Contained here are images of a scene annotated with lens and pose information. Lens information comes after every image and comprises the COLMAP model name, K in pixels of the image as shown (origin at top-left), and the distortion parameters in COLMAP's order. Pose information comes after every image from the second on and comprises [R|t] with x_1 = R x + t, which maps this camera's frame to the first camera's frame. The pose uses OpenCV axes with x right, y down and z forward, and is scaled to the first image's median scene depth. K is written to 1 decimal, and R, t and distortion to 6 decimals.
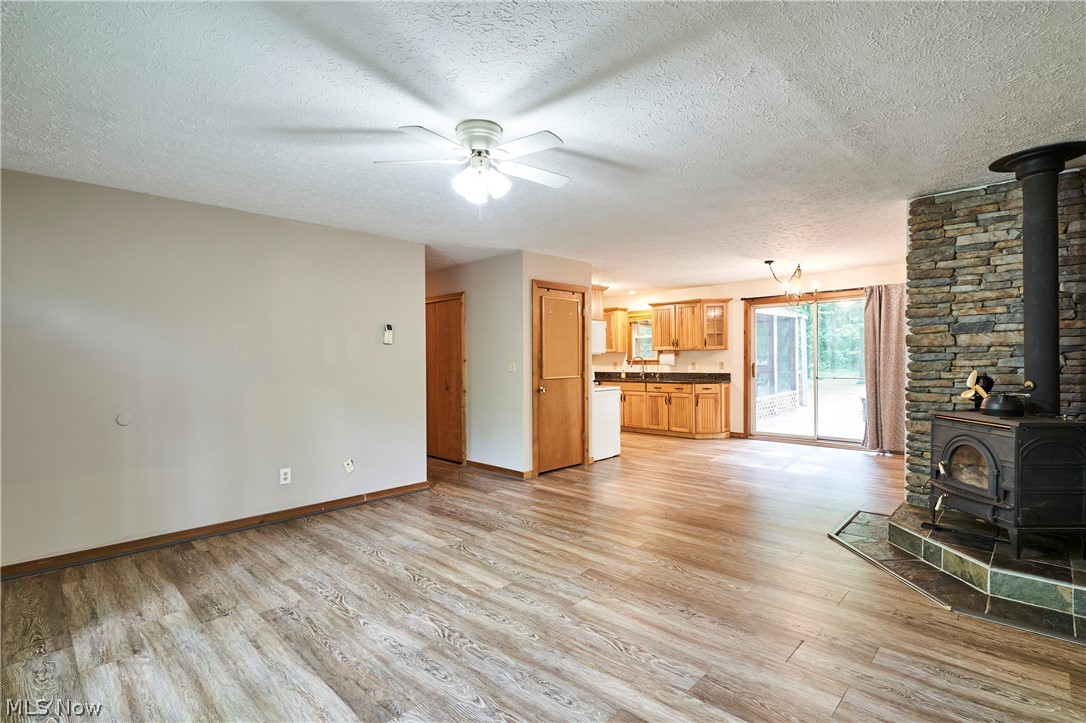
lens RADIAL K [[510.6, 0, 543.0], [0, 510.6, 361.5], [0, 0, 1]] dist [0.000439, -0.000284]
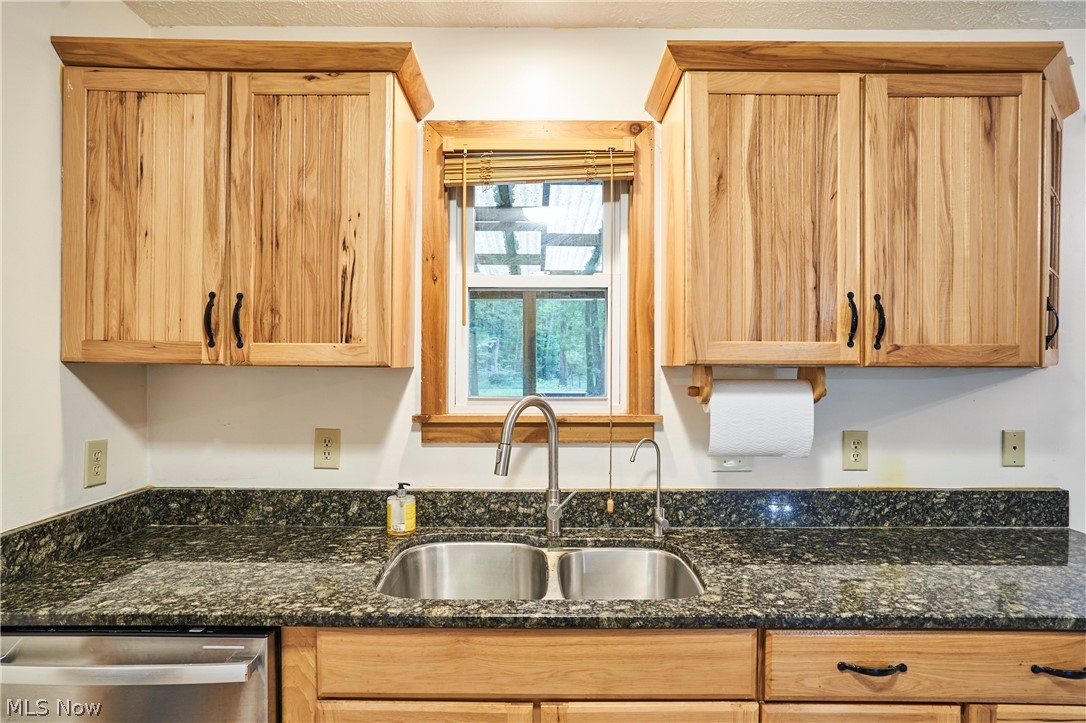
lens RADIAL K [[601.2, 0, 545.1], [0, 601.2, 367.0], [0, 0, 1]] dist [-0.049762, 0.039576]
pose [[0.706388, 0.009232, 0.707765, 0.082574], [-0.008397, 0.999954, -0.004662, -0.025770], [-0.707775, -0.002650, 0.706433, 1.205099]]
